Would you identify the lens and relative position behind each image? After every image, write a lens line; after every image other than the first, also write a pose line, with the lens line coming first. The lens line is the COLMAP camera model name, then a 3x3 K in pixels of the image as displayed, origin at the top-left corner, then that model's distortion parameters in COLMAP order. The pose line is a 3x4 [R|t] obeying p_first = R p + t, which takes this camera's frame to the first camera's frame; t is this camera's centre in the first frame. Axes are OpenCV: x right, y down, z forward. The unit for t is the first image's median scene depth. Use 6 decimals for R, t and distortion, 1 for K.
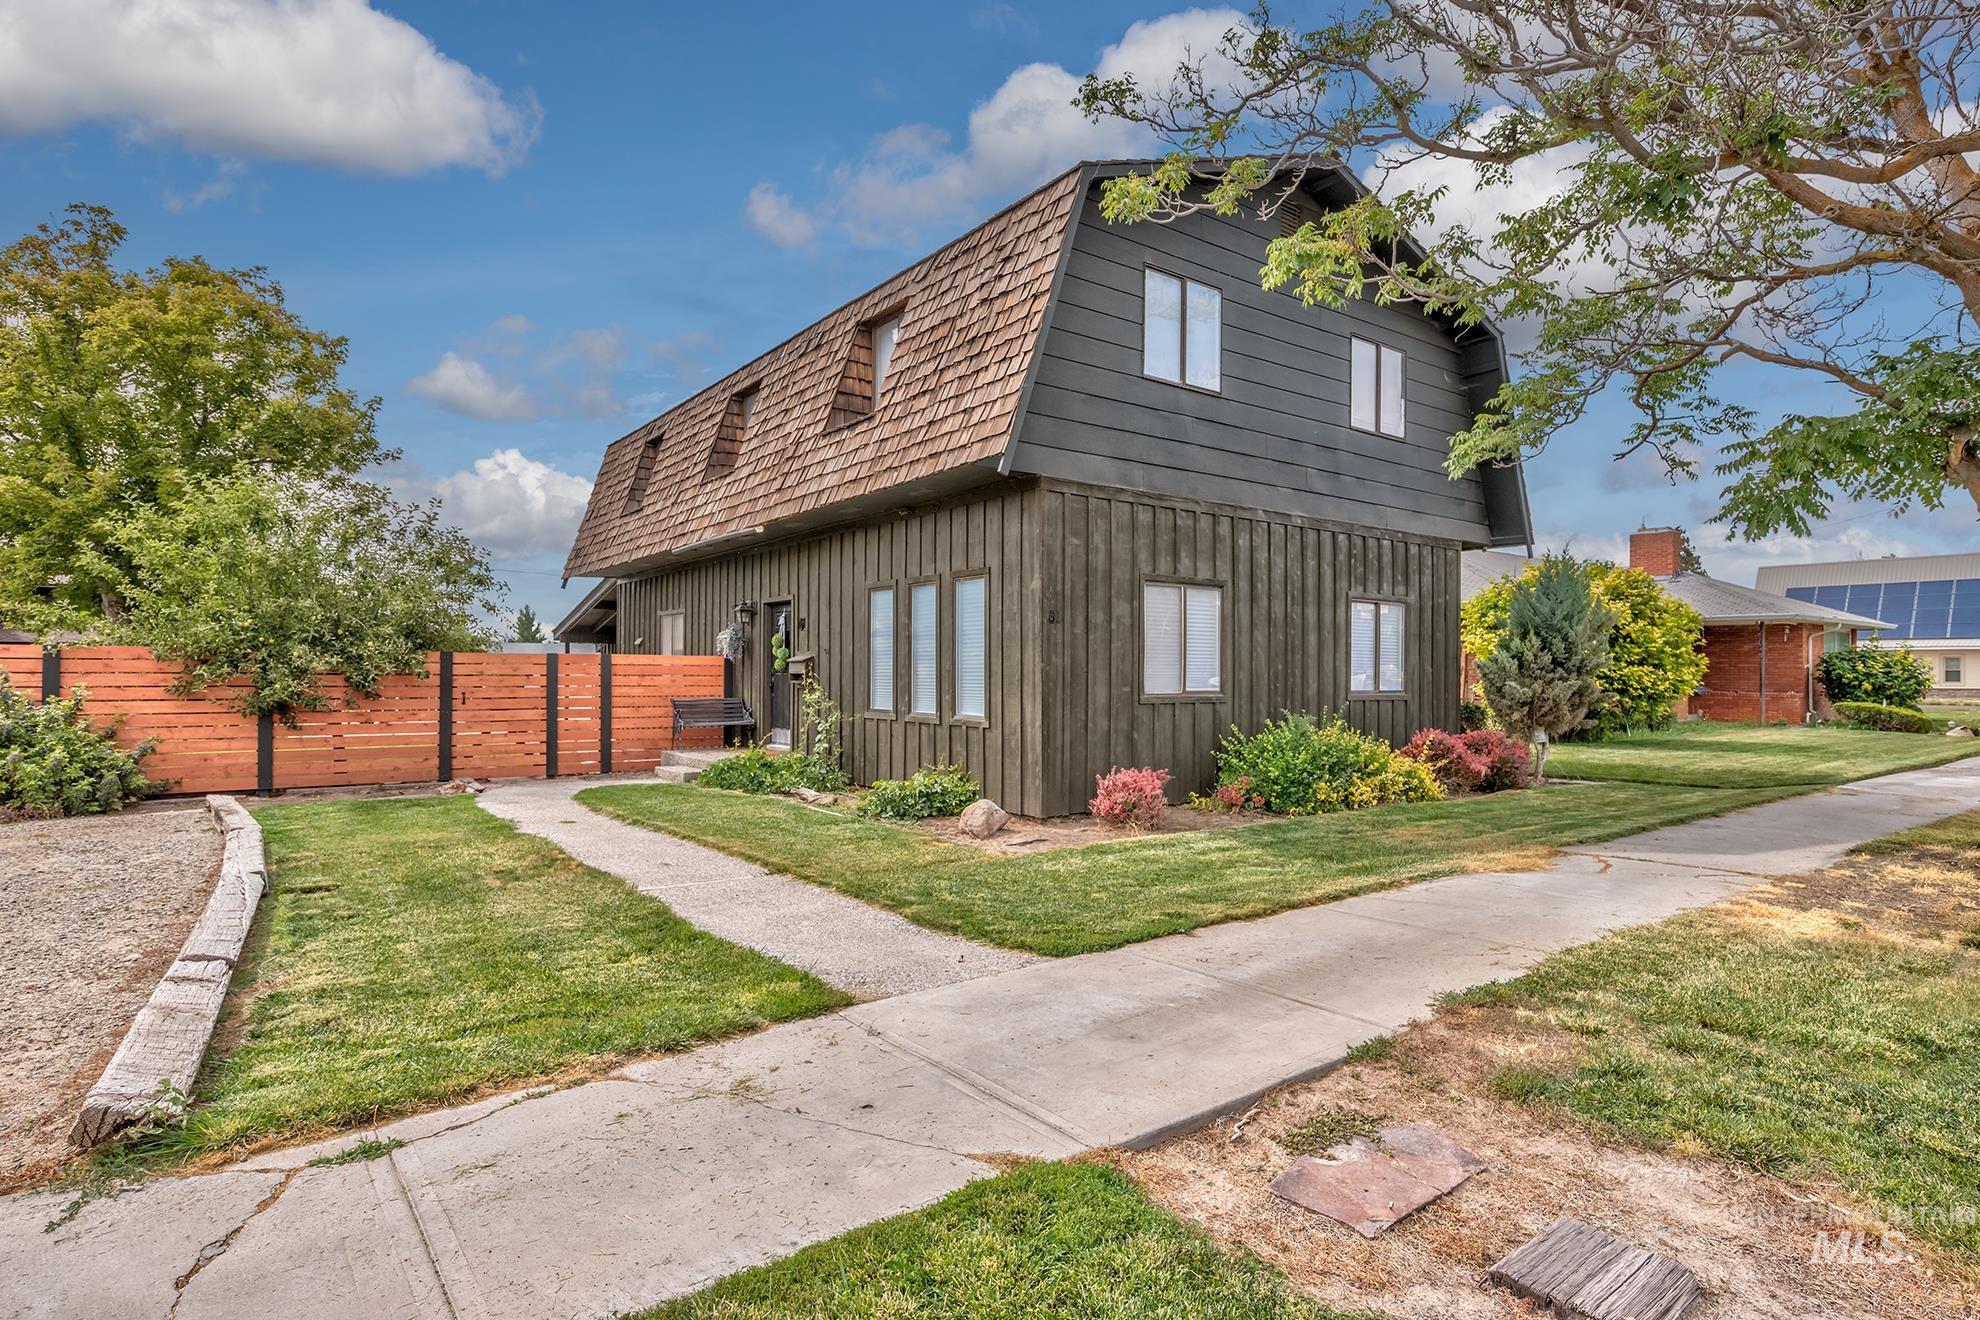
lens RADIAL K [[997.1, 0, 984.0], [0, 997.1, 663.0], [0, 0, 1]] dist [0.003847, 0.001021]
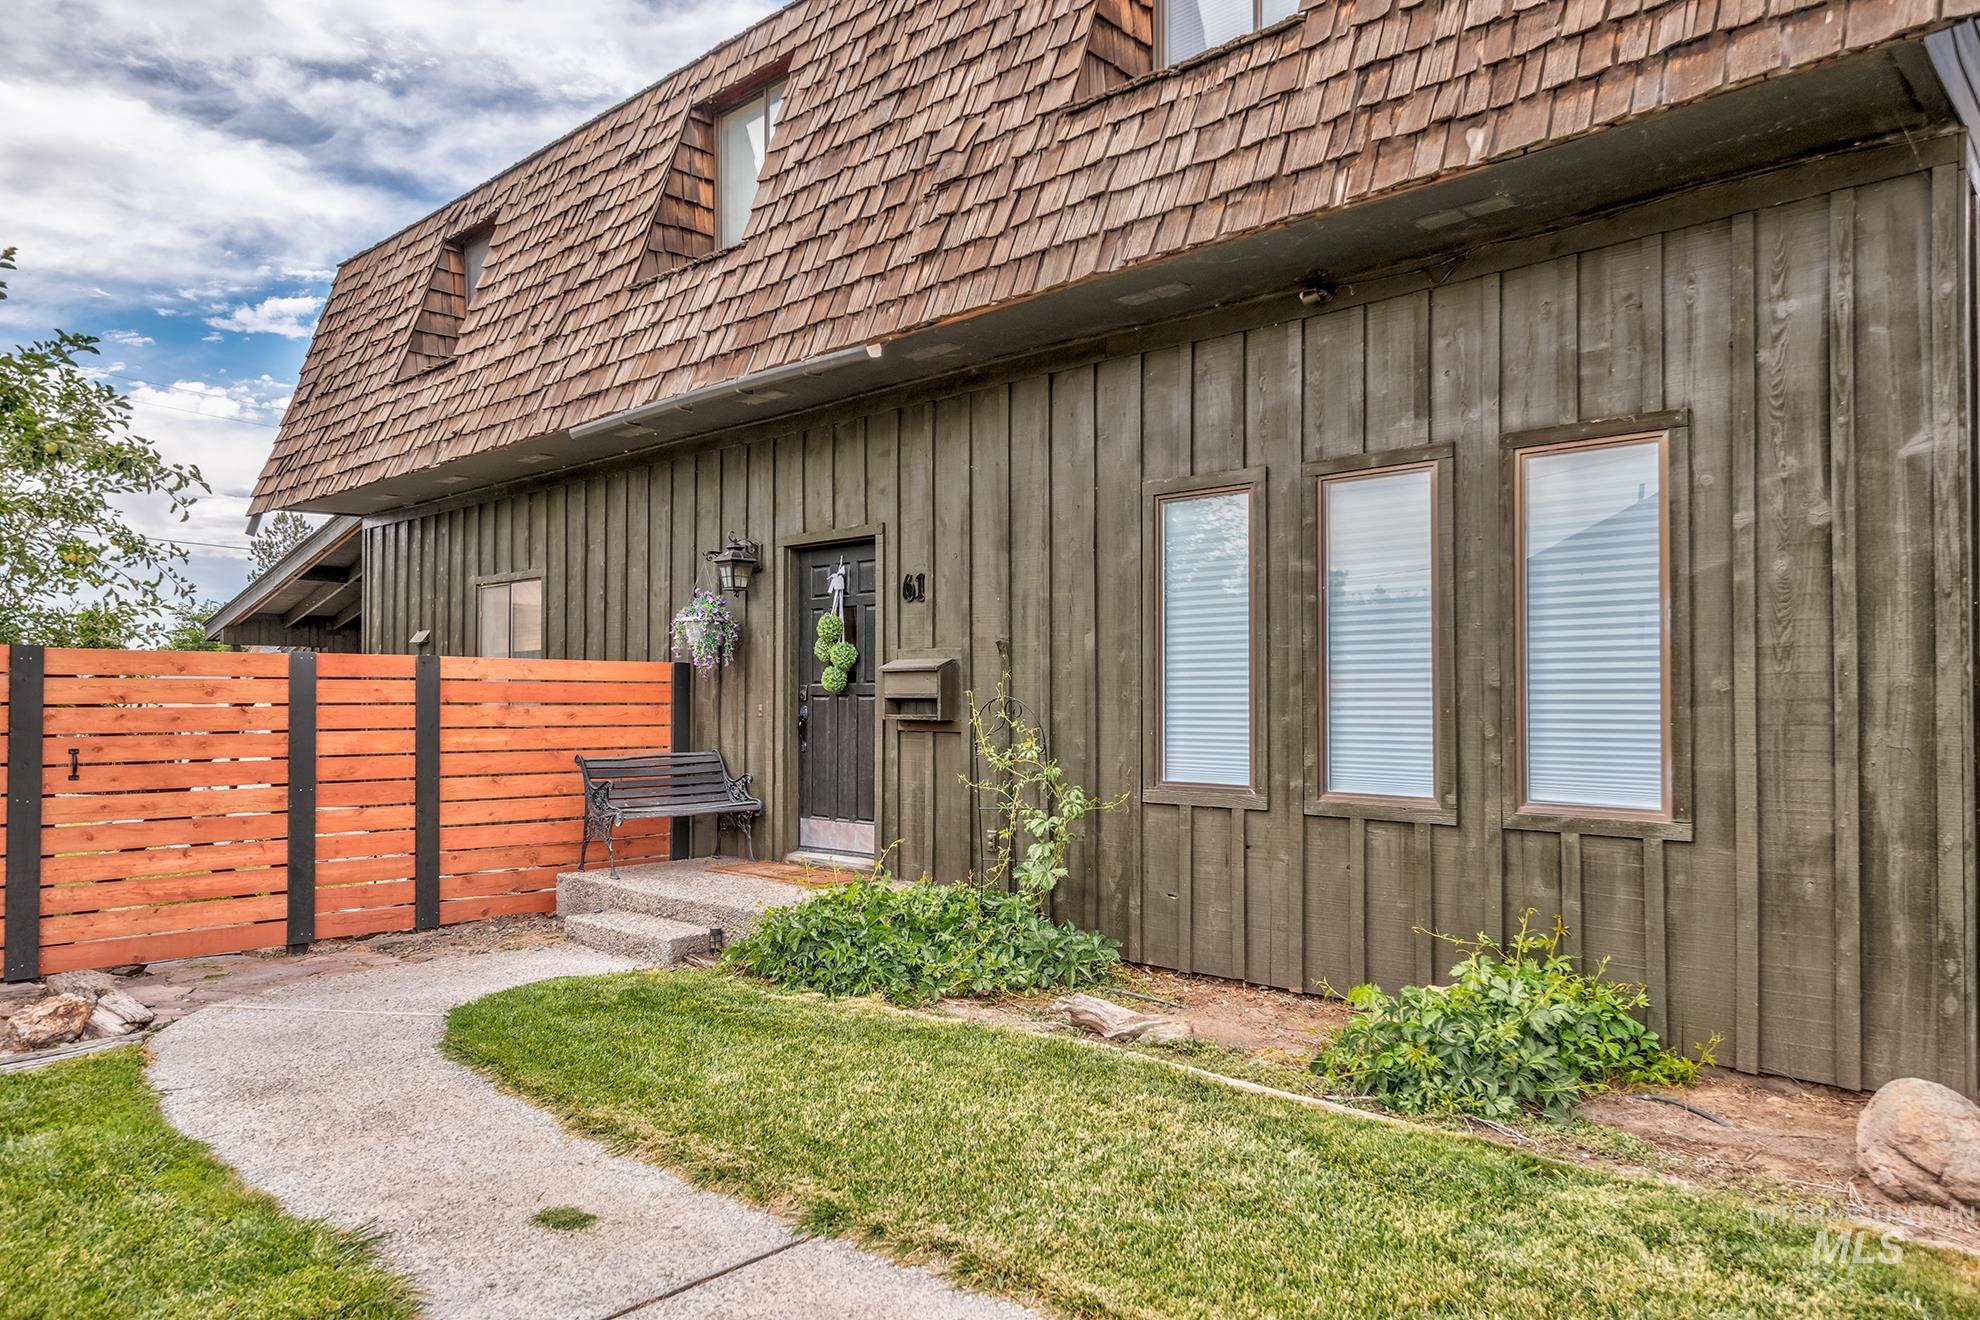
lens RADIAL K [[1320.4, 0, 991.8], [0, 1320.4, 667.3], [0, 0, 1]] dist [0.012939, 0.003911]
pose [[0.985932, 0.000371, 0.167145, -0.233048], [0.002009, 0.999899, -0.014069, 0.004948], [-0.167134, 0.014207, 0.985832, 0.390096]]
